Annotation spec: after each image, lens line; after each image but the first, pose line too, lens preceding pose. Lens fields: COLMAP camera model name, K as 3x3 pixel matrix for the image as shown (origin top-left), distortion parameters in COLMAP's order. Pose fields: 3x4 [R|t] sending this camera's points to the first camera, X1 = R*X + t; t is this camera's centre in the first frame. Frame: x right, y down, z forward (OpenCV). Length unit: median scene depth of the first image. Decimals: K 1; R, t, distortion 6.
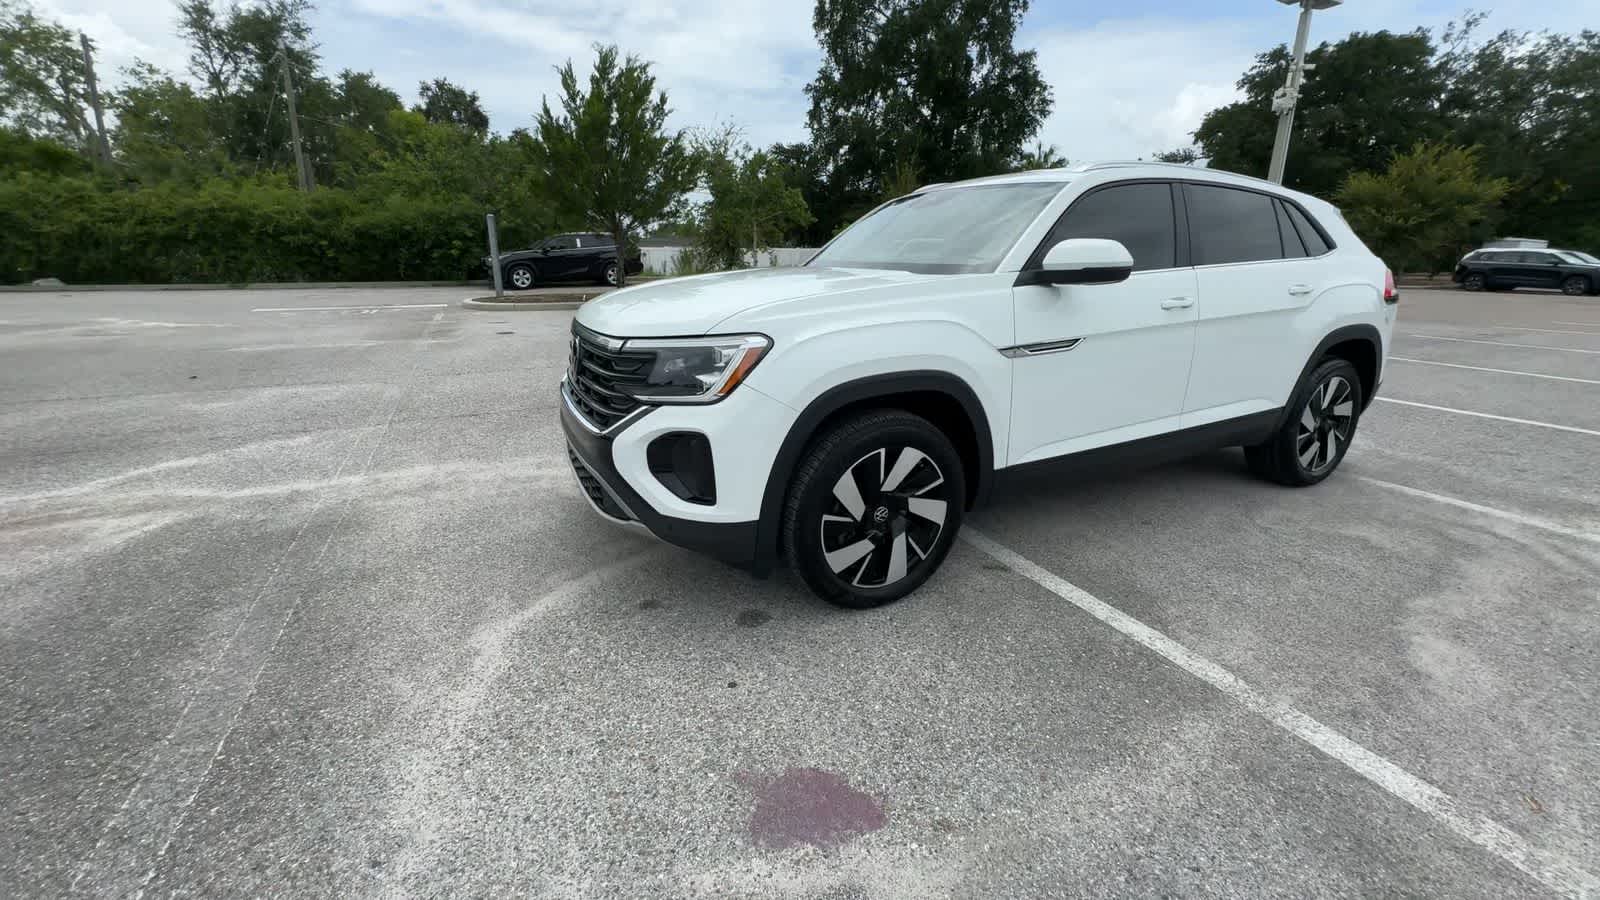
lens RADIAL K [[635.2, 0, 793.2], [0, 635.2, 434.3], [0, 0, 1]] dist [-0.004930, 0.001920]
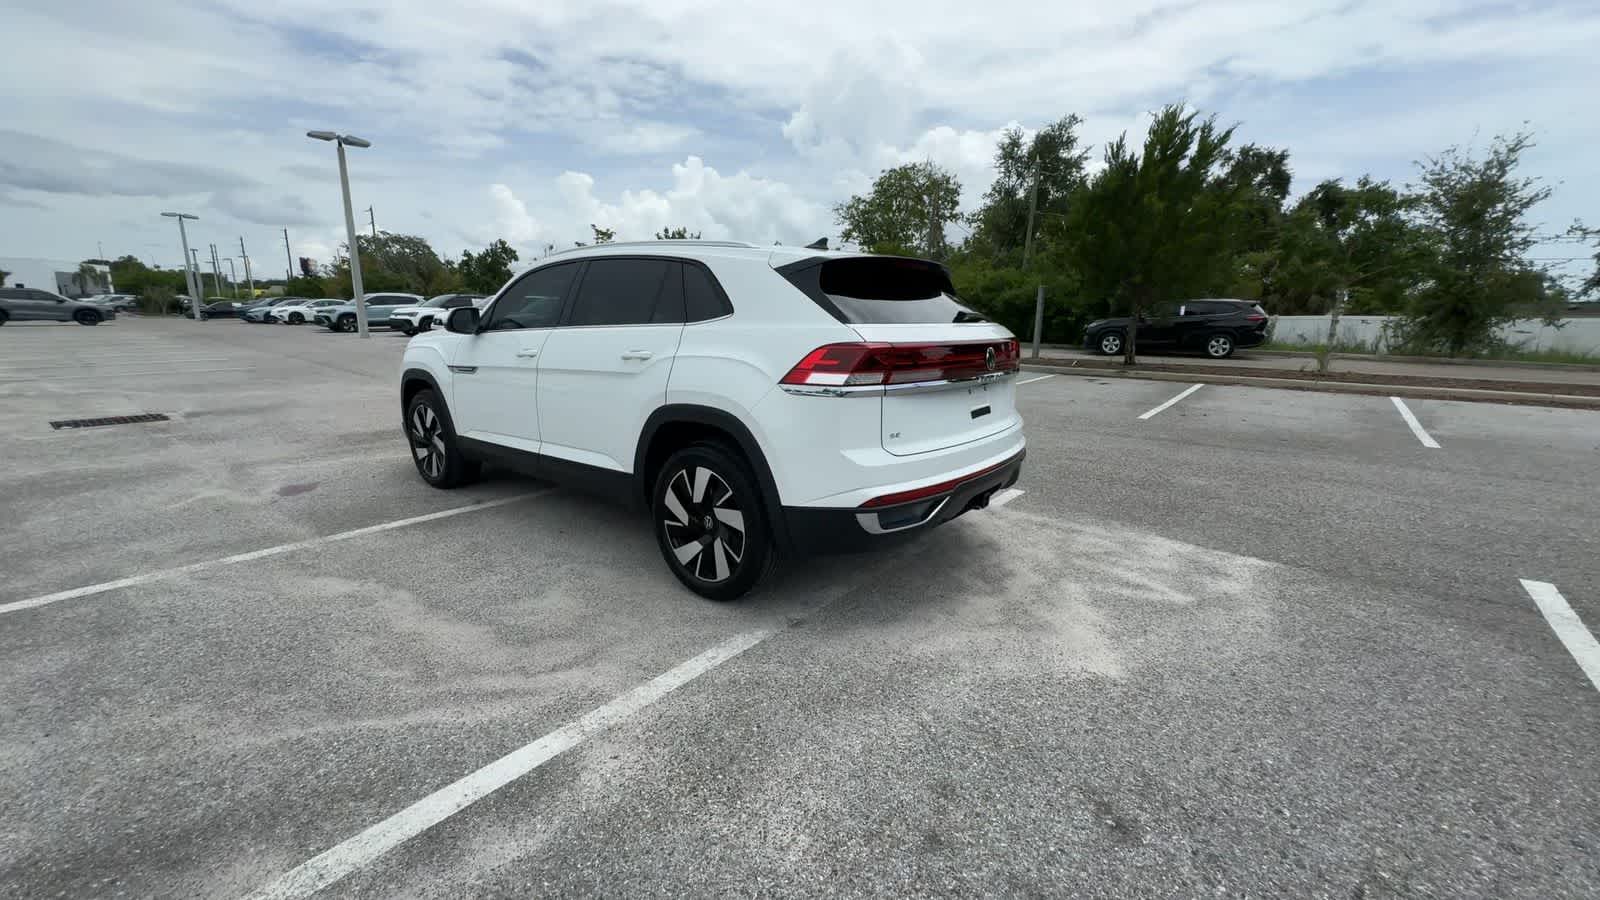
lens RADIAL K [[635.2, 0, 797.6], [0, 635.2, 452.8], [0, 0, 1]] dist [-0.004930, 0.001920]
pose [[0.422649, 0.196065, -0.884831, 1.686389], [-0.260430, 0.961415, 0.088638, -0.220935], [0.868069, 0.192974, 0.457403, 0.750449]]
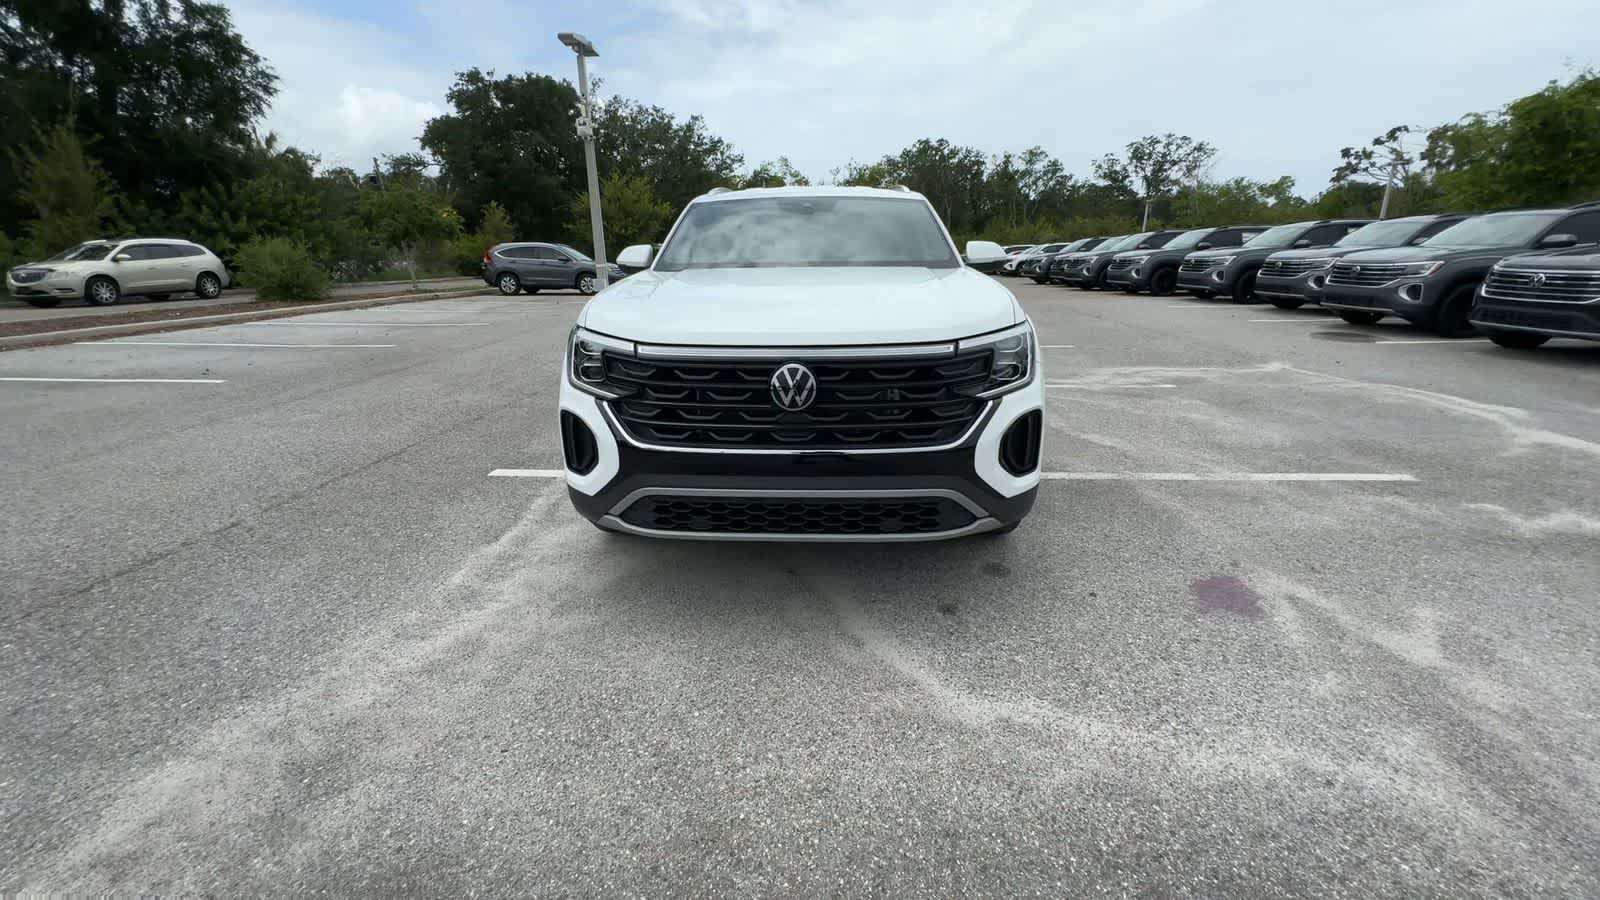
lens RADIAL K [[635.2, 0, 797.8], [0, 635.2, 447.4], [0, 0, 1]] dist [-0.004930, 0.001920]
pose [[0.478814, -0.262419, 0.837779, -0.776695], [0.252830, 0.955069, 0.154659, -0.130260], [-0.840723, 0.137763, 0.523648, 0.455063]]
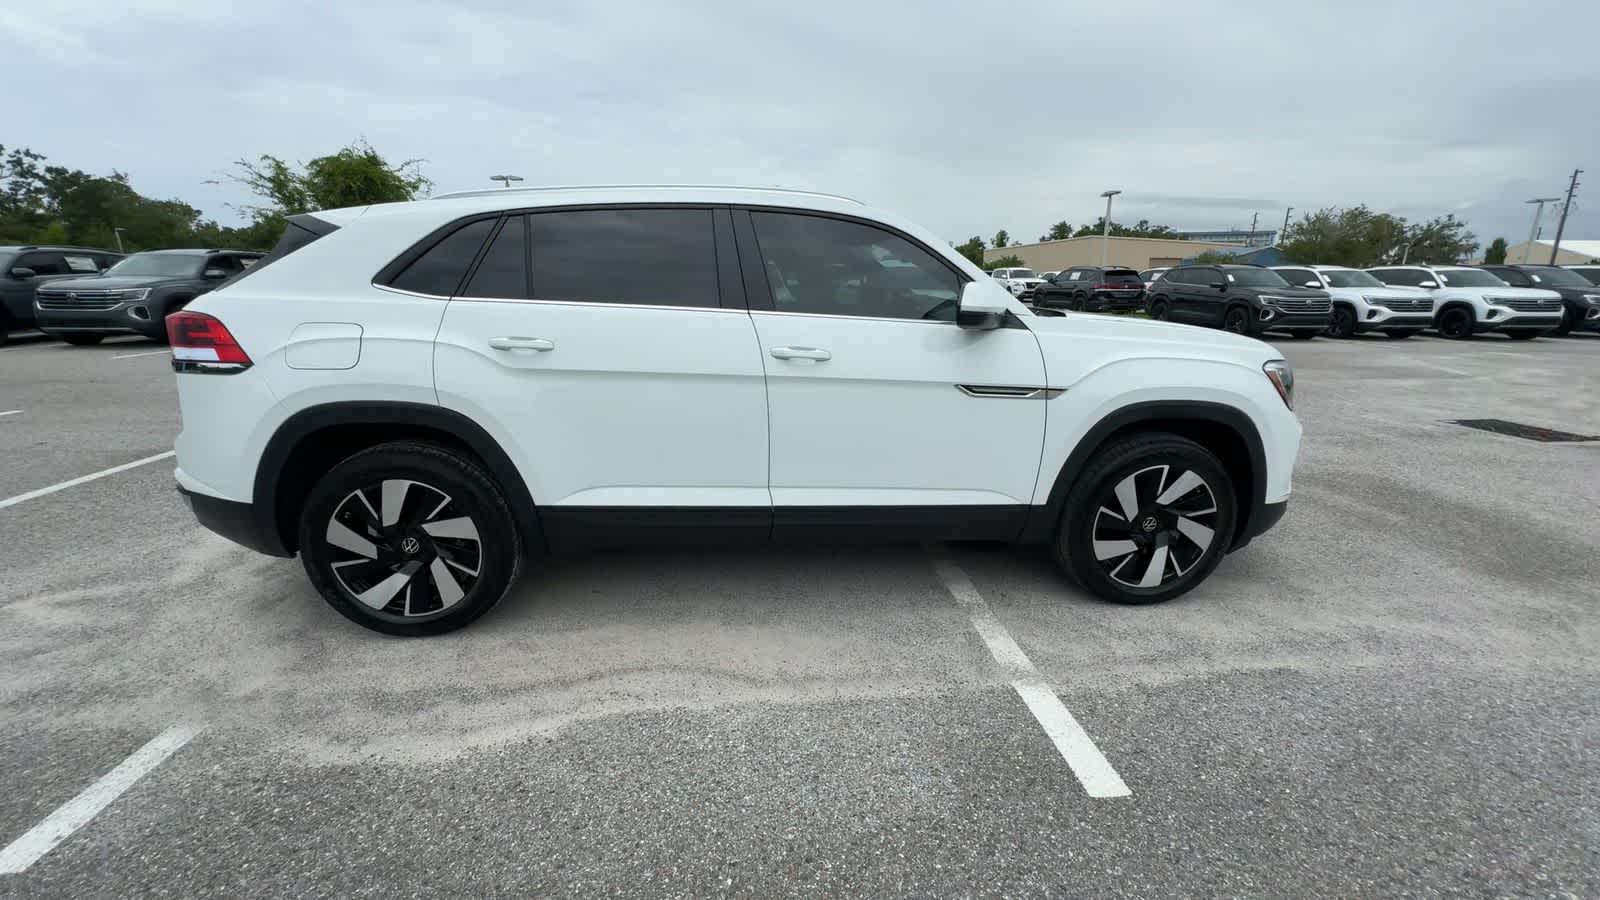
lens RADIAL K [[635.2, 0, 810.5], [0, 635.2, 446.9], [0, 0, 1]] dist [-0.004930, 0.001920]
pose [[-0.935849, -0.100781, 0.337682, -0.004037], [0.084703, 0.865812, 0.493148, -0.556867], [-0.342069, 0.490115, -0.801733, 1.885665]]
